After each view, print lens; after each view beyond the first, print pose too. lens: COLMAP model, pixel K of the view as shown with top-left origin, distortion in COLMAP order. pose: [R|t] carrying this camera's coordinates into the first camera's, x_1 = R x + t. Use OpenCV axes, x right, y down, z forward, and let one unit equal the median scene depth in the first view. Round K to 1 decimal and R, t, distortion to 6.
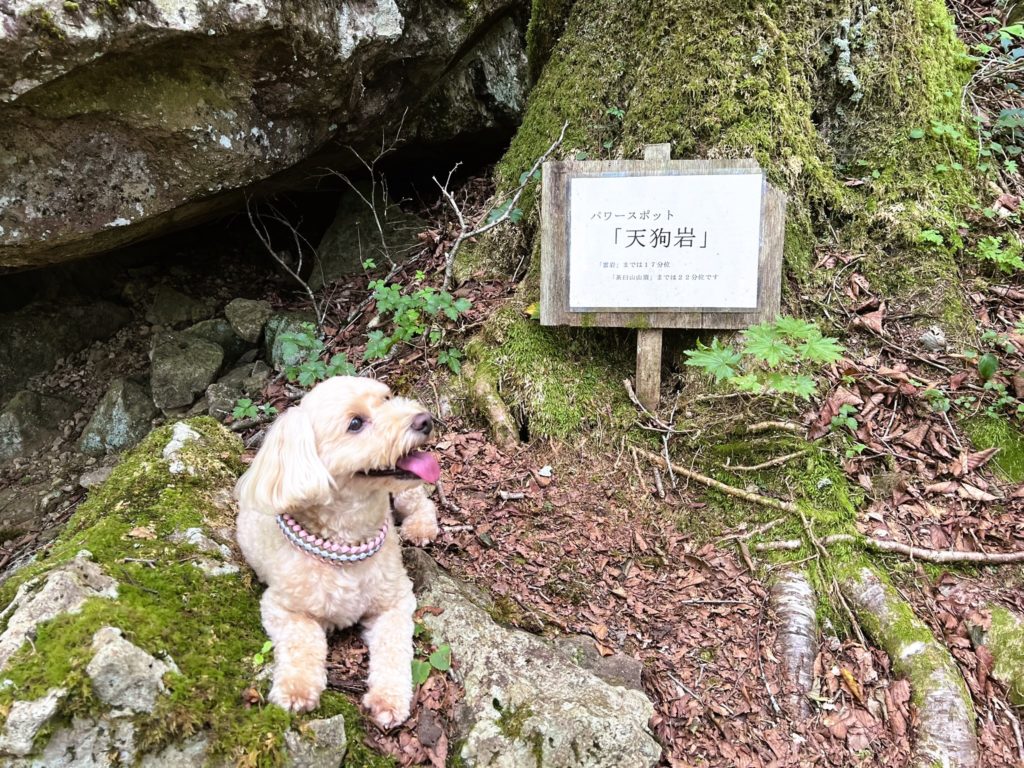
lens RADIAL K [[694.4, 0, 508.1], [0, 694.4, 385.1], [0, 0, 1]] dist [0.020124, -0.000786]
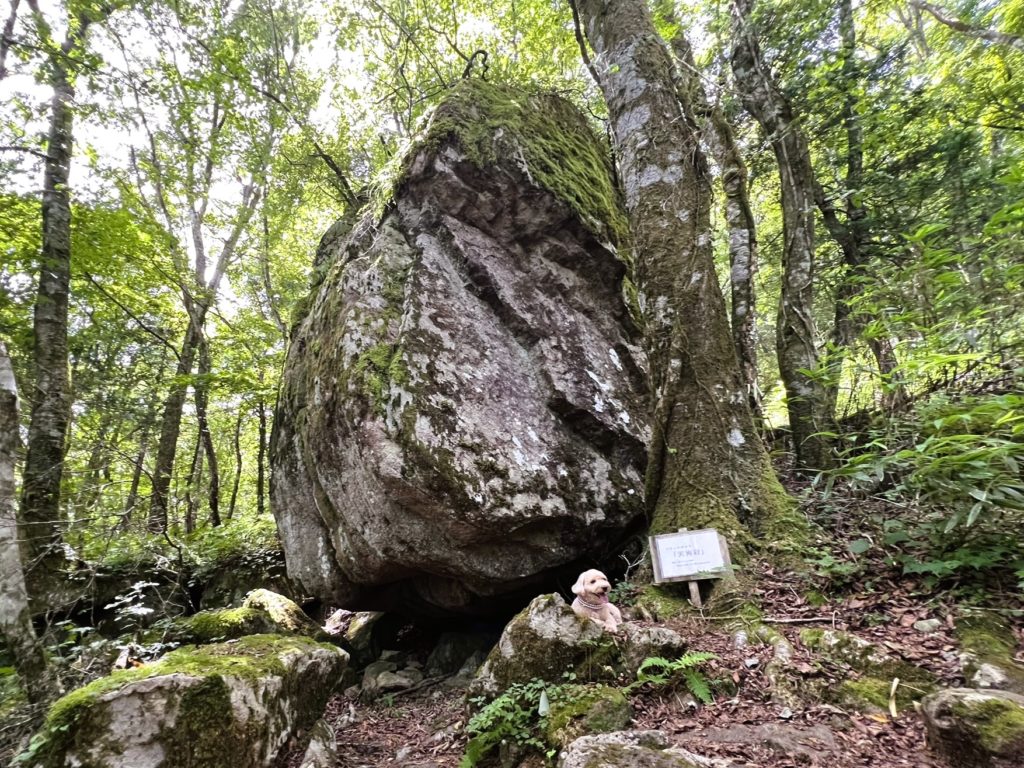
lens RADIAL K [[411.1, 0, 510.5], [0, 411.1, 384.0], [0, 0, 1]] dist [0.000277, -0.000003]
pose [[0.936090, -0.203912, -0.286629, 0.142944], [-0.095811, 0.636229, -0.765528, 0.790987], [0.338462, 0.744065, 0.576030, -0.923059]]
